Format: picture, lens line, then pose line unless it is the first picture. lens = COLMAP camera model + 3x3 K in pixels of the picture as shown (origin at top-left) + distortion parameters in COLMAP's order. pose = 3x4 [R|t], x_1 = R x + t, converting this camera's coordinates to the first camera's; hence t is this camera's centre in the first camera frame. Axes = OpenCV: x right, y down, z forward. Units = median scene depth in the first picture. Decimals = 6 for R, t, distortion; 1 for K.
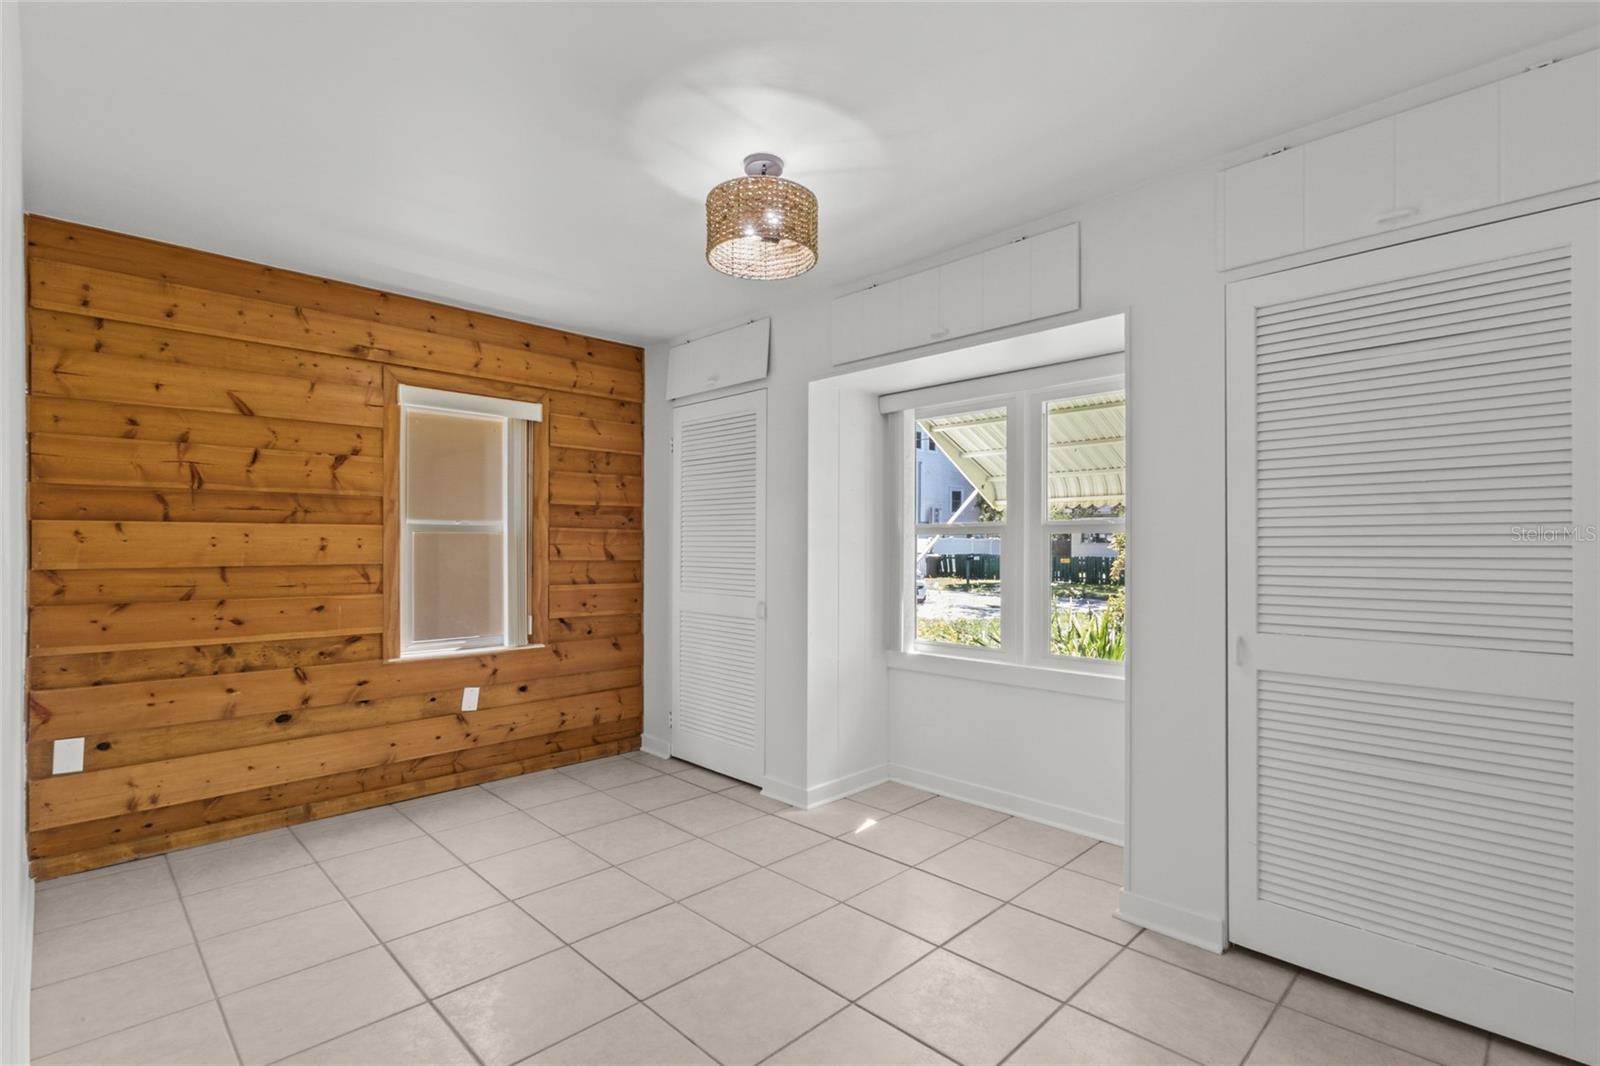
lens RADIAL K [[751.6, 0, 800.0], [0, 751.6, 533.0], [0, 0, 1]] dist [0.000214, -0.000066]
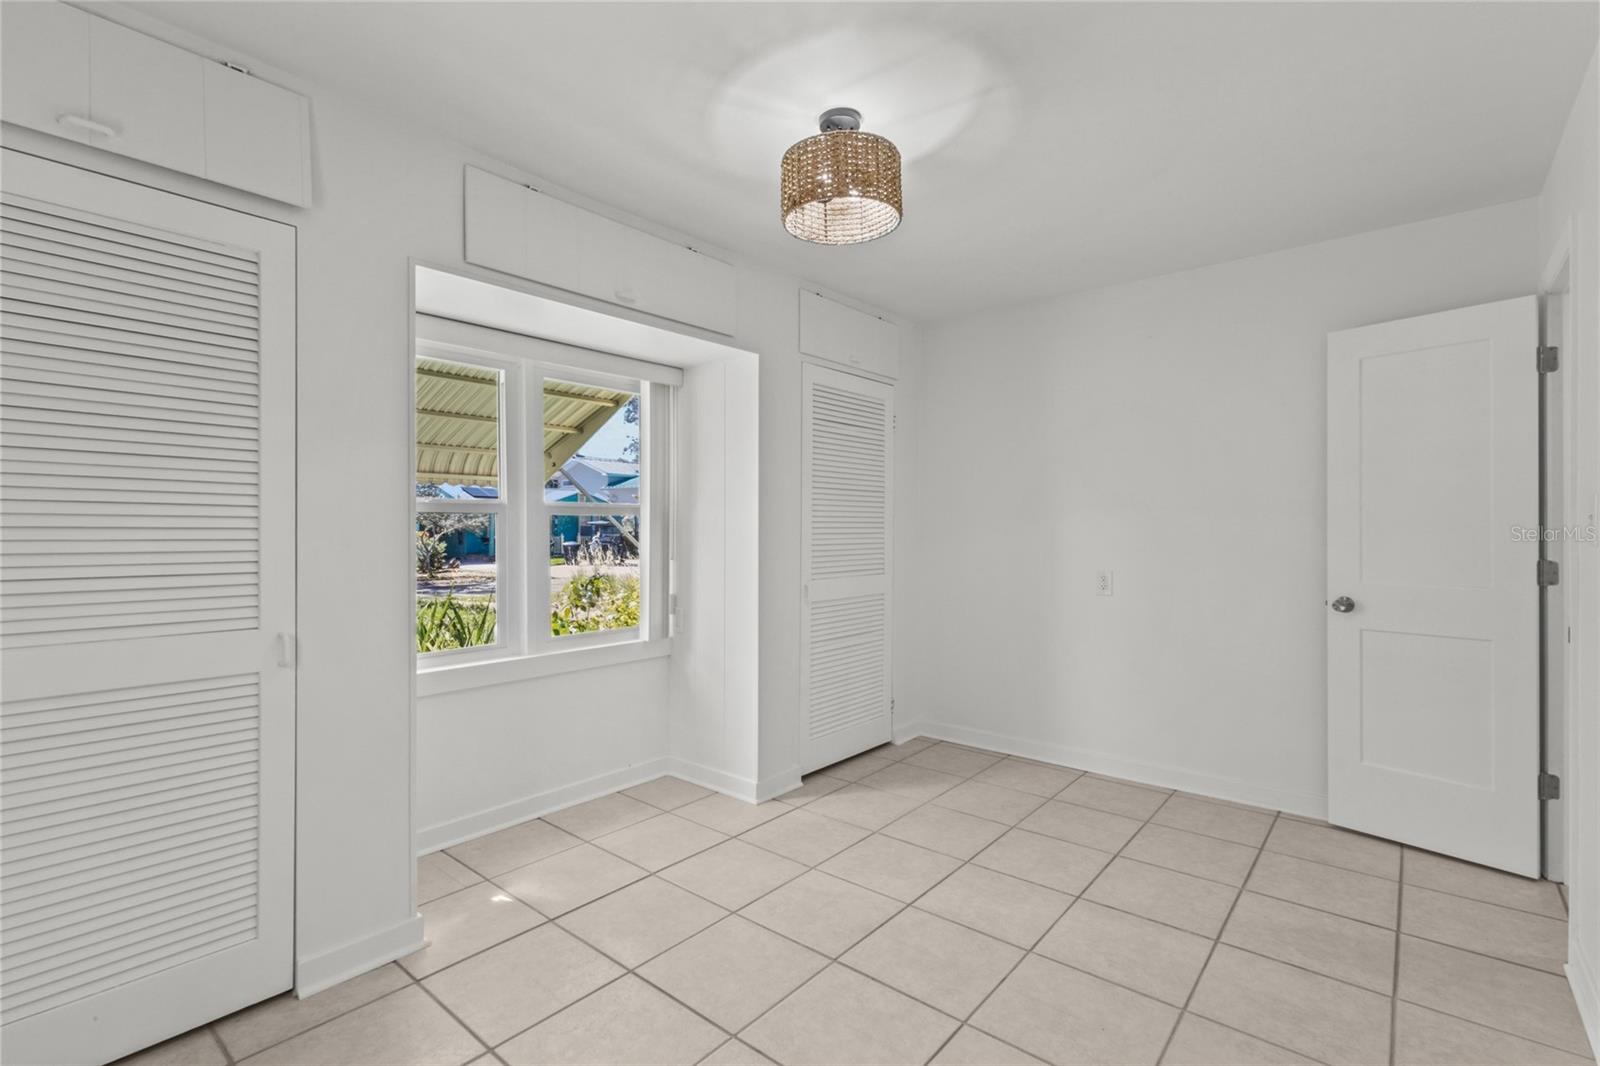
lens RADIAL K [[731.7, 0, 796.3], [0, 731.7, 528.5], [0, 0, 1]] dist [-0.002133, -0.000377]
pose [[-0.085128, -0.002166, 0.996368, -0.842345], [-0.018406, 0.999830, 0.000601, 0.015931], [-0.996200, -0.018288, -0.085154, 1.000857]]
